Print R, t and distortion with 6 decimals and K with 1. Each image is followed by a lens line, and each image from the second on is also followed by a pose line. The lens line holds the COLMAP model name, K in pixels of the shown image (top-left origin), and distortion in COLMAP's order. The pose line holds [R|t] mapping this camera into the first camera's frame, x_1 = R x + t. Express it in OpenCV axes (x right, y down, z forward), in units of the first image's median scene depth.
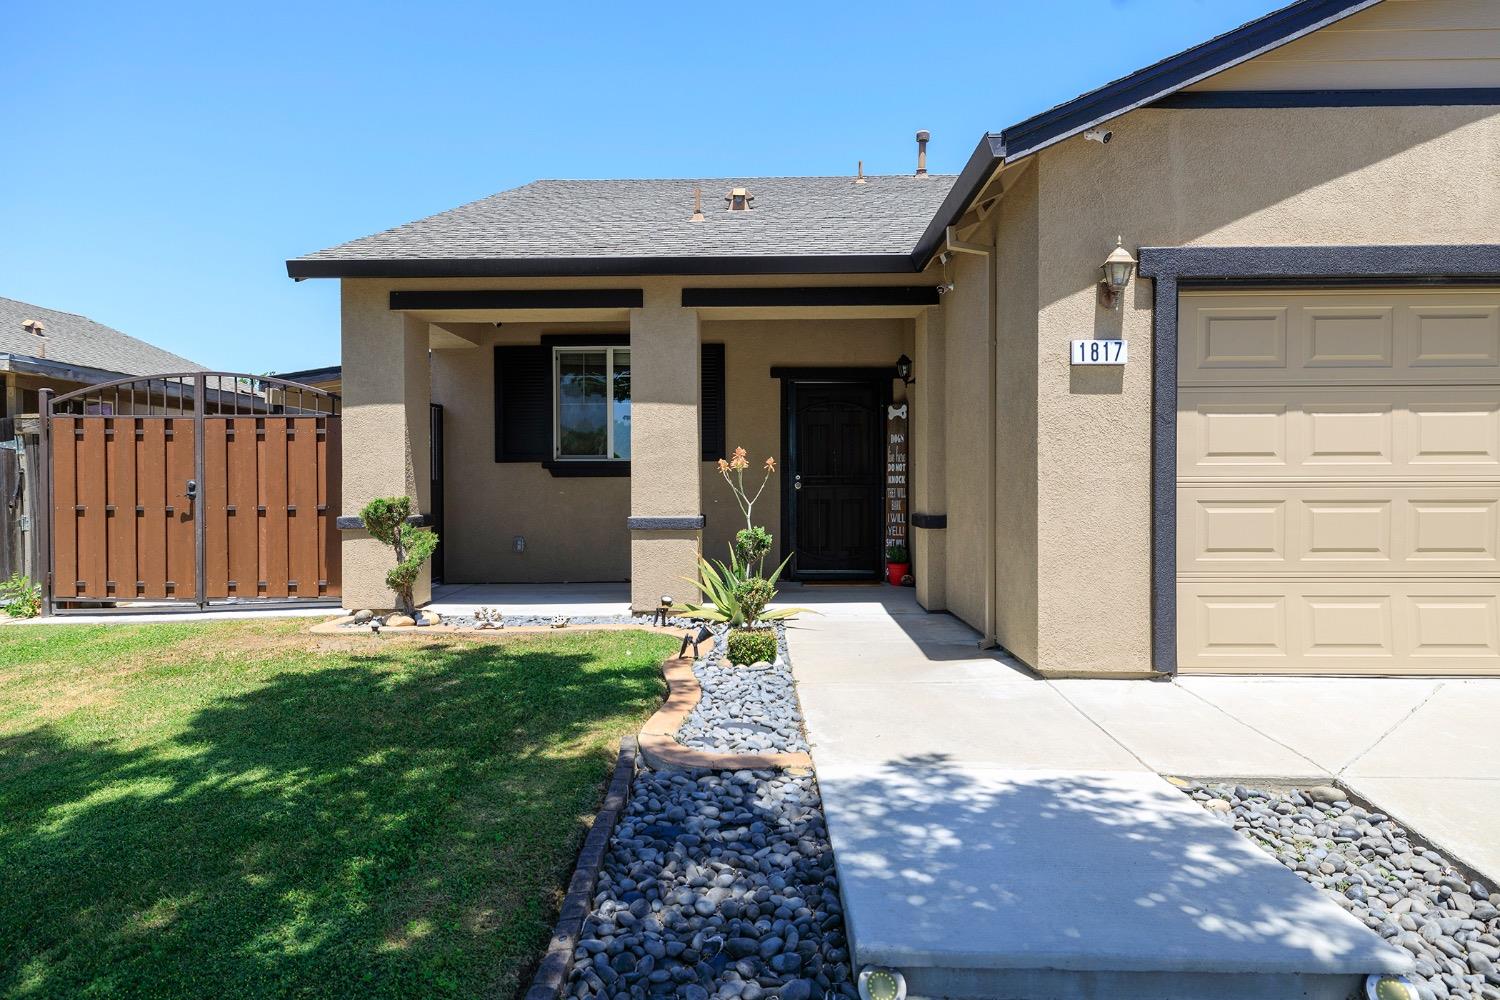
lens RADIAL K [[906.3, 0, 742.0], [0, 906.3, 496.8], [0, 0, 1]] dist [-0.001733, -0.000692]
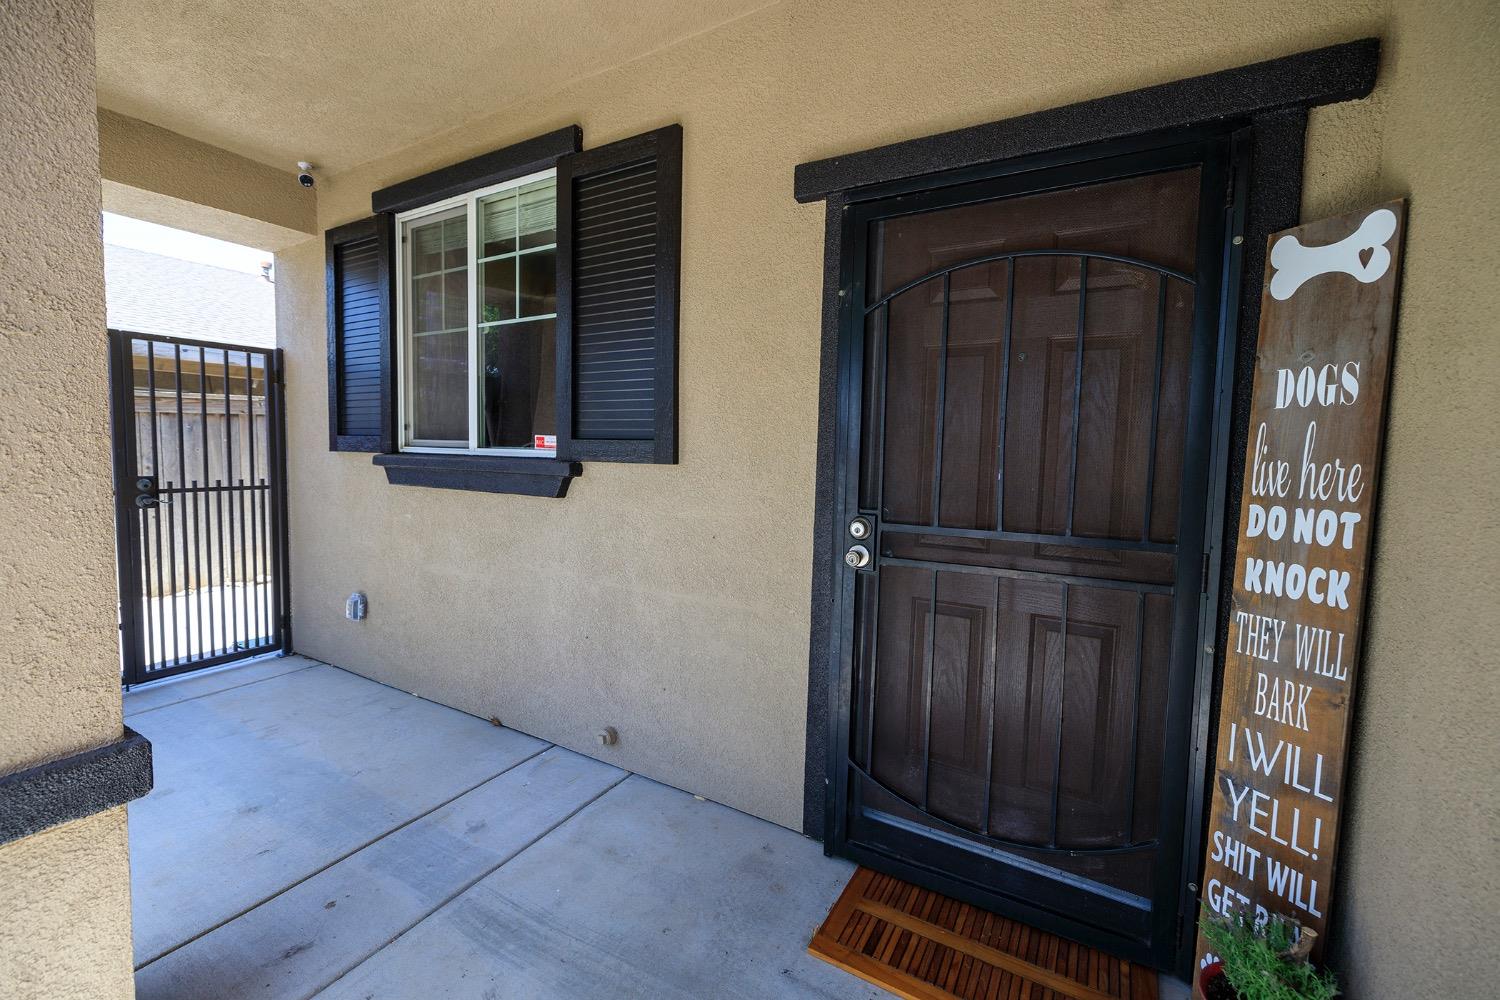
lens RADIAL K [[626.7, 0, 743.2], [0, 626.7, 491.8], [0, 0, 1]] dist [0.001231, -0.000624]
pose [[0.869734, 0.058229, -0.490074, 0.152438], [-0.033872, 0.997717, 0.058433, -0.052365], [0.492357, -0.034221, 0.869720, 0.957539]]
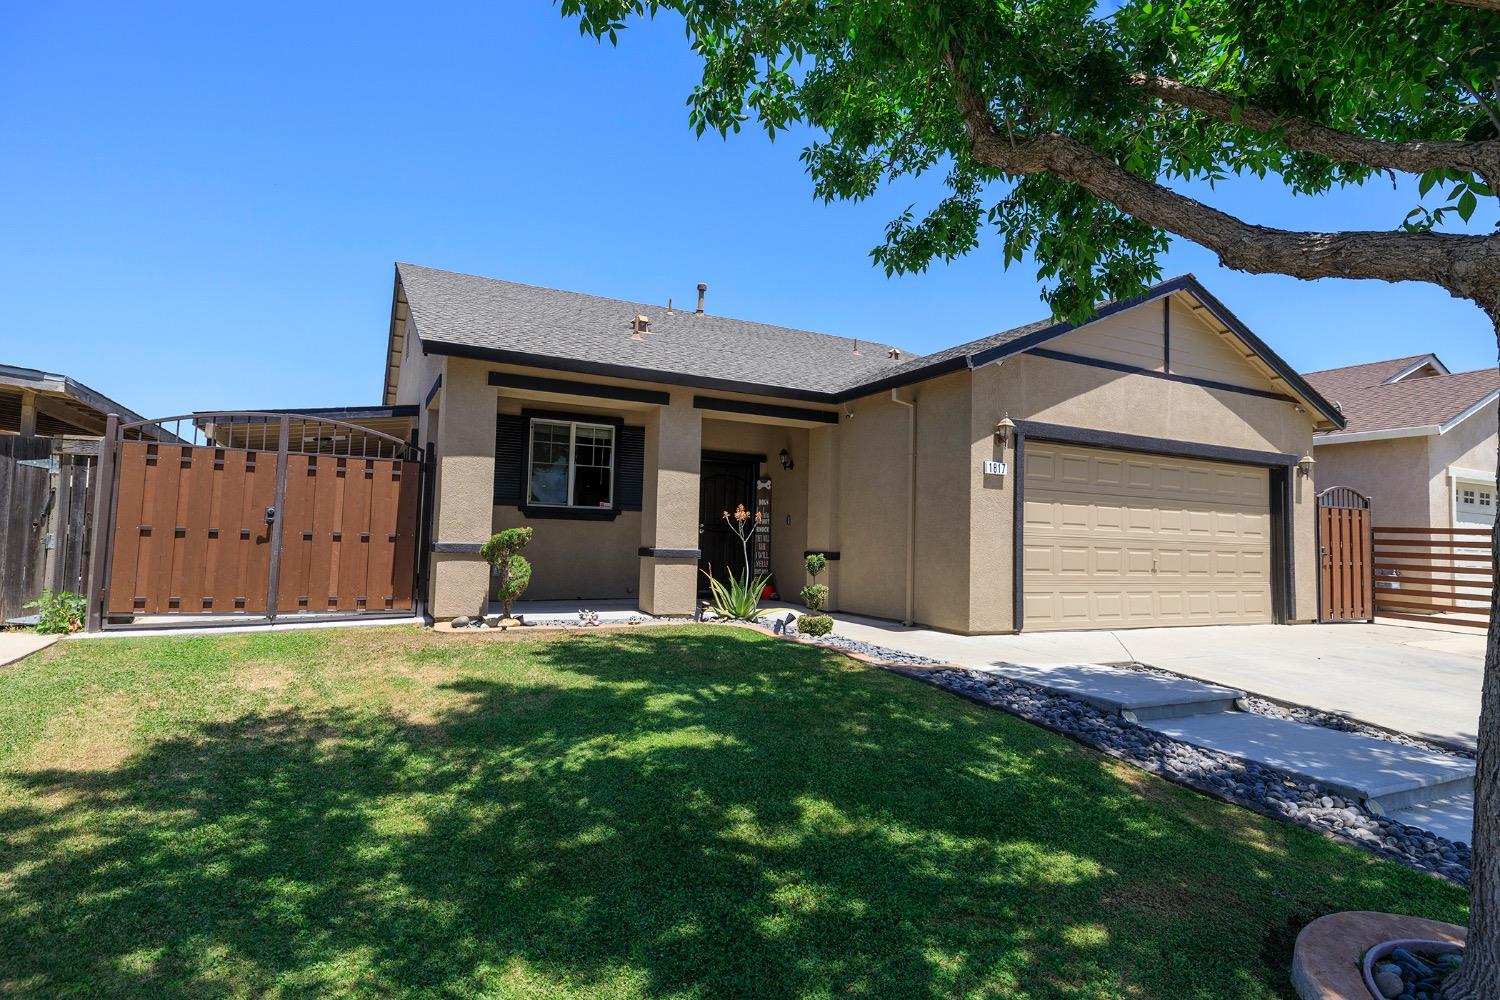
lens RADIAL K [[768.2, 0, 751.9], [0, 768.2, 497.8], [0, 0, 1]] dist [-0.003309, -0.000033]
pose [[0.880546, 0.055474, 0.470704, -0.530112], [-0.024899, 0.997170, -0.070942, 0.023120], [-0.473307, 0.050748, 0.879435, -0.137238]]
